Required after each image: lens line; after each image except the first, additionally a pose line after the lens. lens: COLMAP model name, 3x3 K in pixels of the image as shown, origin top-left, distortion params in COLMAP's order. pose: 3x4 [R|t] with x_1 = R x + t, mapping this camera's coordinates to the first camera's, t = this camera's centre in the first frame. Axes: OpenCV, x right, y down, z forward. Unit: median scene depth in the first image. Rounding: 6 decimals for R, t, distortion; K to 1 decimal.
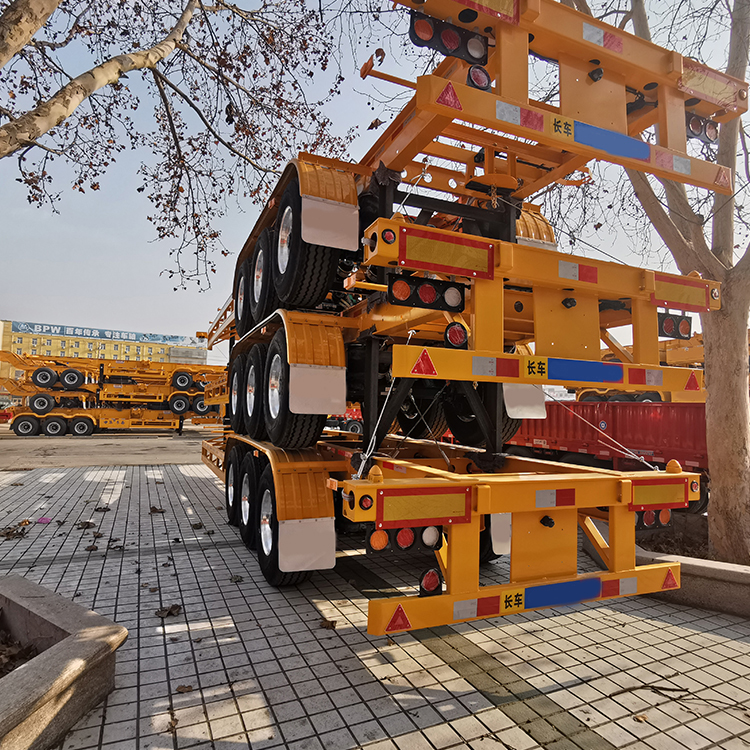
lens RADIAL K [[496.7, 0, 373.0], [0, 496.7, 370.1], [0, 0, 1]] dist [-0.023043, 0.021286]
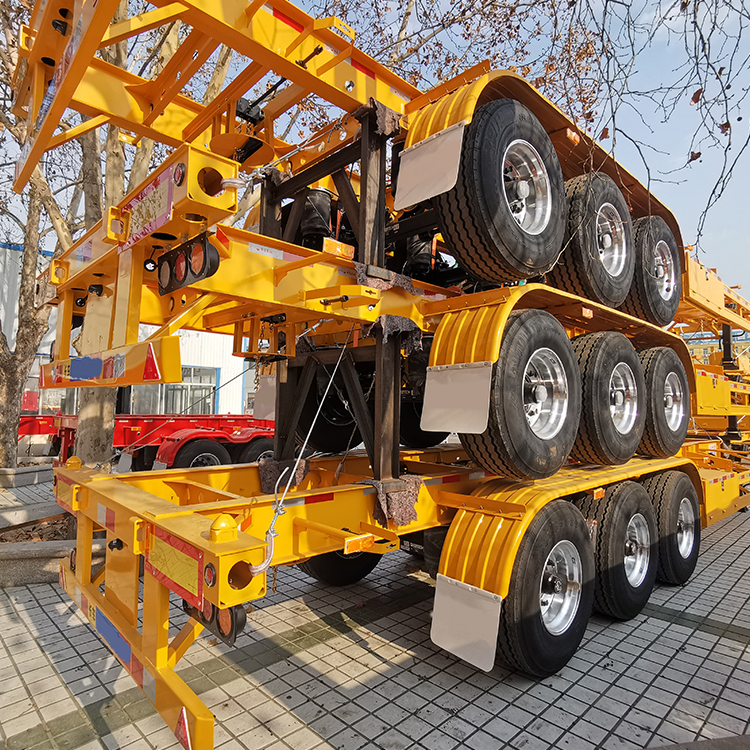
lens RADIAL K [[496.7, 0, 373.0], [0, 496.7, 370.1], [0, 0, 1]] dist [-0.023043, 0.021286]
pose [[0.339702, -0.084016, -0.936773, 0.991365], [0.074647, 0.995269, -0.062193, 0.063738], [0.937566, -0.048801, 0.344366, 0.839229]]
